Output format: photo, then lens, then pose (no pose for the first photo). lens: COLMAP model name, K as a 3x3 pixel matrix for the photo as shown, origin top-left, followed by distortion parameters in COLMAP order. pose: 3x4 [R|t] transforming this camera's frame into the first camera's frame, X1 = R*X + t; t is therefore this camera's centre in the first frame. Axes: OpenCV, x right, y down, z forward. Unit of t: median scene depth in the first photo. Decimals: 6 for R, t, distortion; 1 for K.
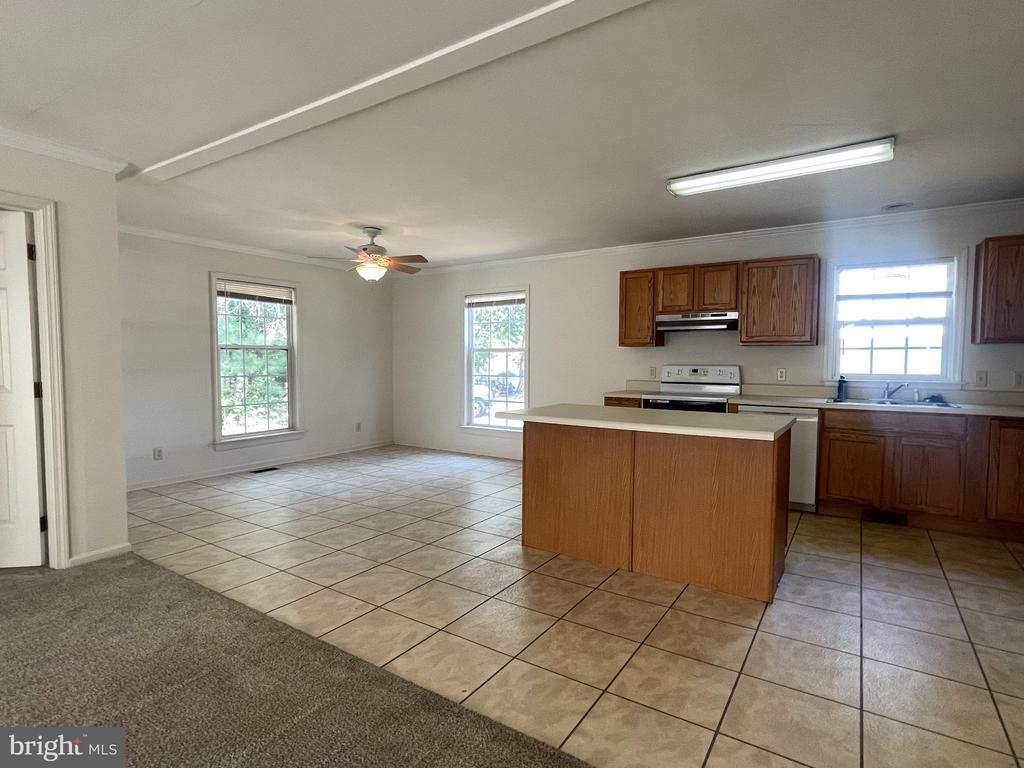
lens RADIAL K [[533.3, 0, 512.0], [0, 533.3, 384.0], [0, 0, 1]] dist [0.014456, -0.016762]
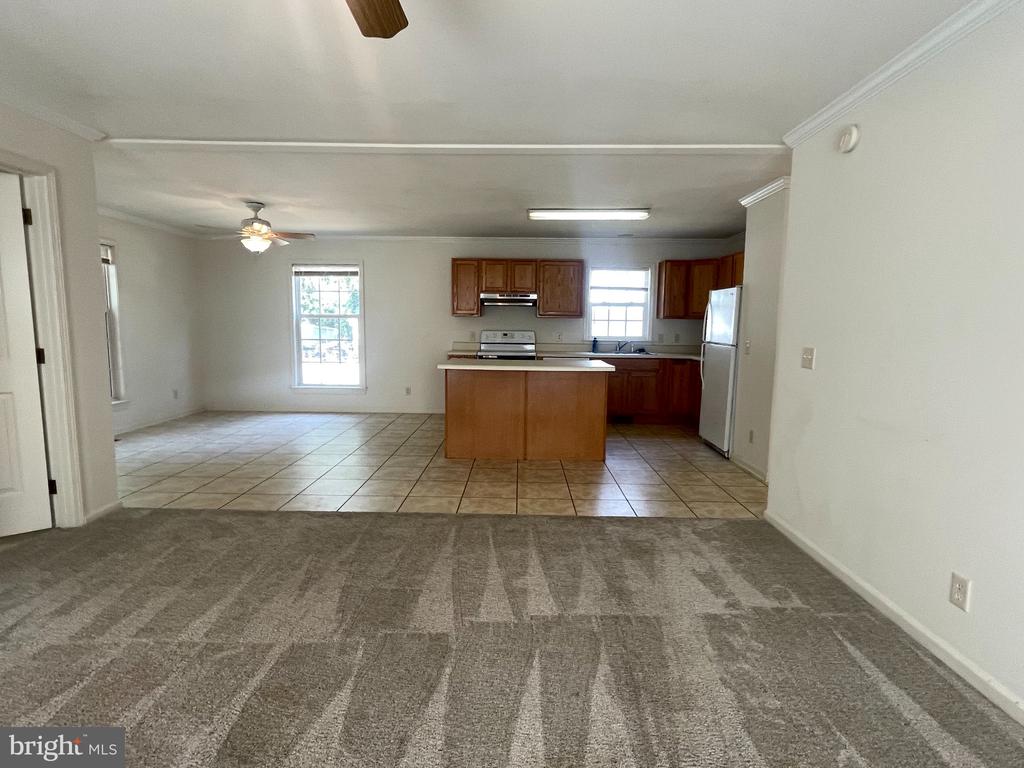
lens RADIAL K [[533.3, 0, 512.0], [0, 533.3, 384.0], [0, 0, 1]] dist [0.014456, -0.016762]
pose [[0.843555, -0.053327, 0.534389, -0.455530], [0.016991, 0.997210, 0.072691, 0.003669], [-0.536775, -0.052239, 0.842107, -0.222540]]
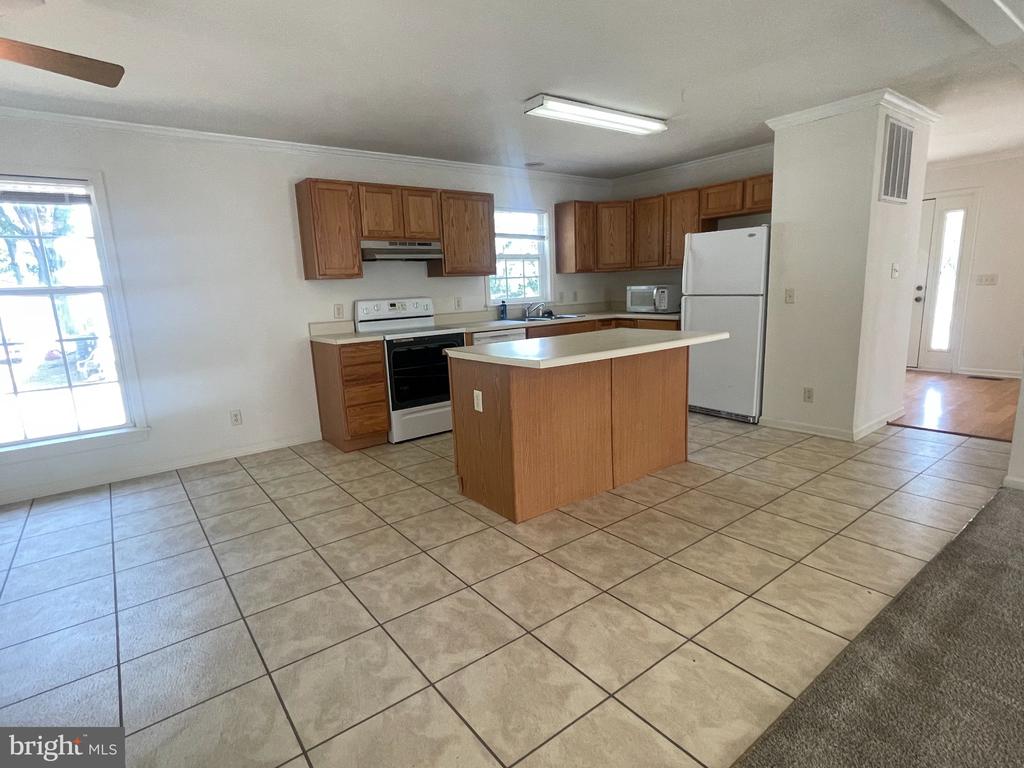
lens RADIAL K [[533.3, 0, 512.0], [0, 533.3, 384.0], [0, 0, 1]] dist [0.014456, -0.016762]
pose [[0.327693, -0.187836, 0.925924, -0.538220], [0.088267, 0.981838, 0.167940, -0.031506], [-0.940652, 0.026695, 0.338321, 0.571581]]
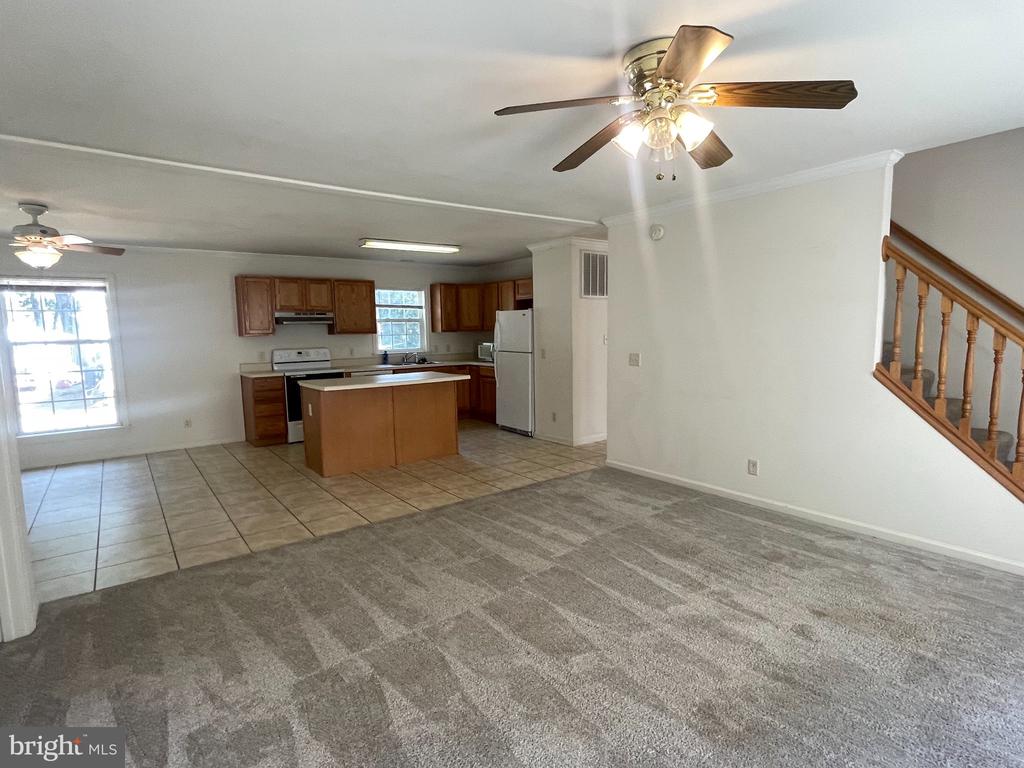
lens RADIAL K [[533.3, 0, 512.0], [0, 533.3, 384.0], [0, 0, 1]] dist [0.014456, -0.016762]
pose [[0.337052, -0.108122, 0.935257, -0.895952], [0.065884, 0.993657, 0.091130, -0.039742], [-0.939178, 0.030903, 0.342038, 0.008996]]
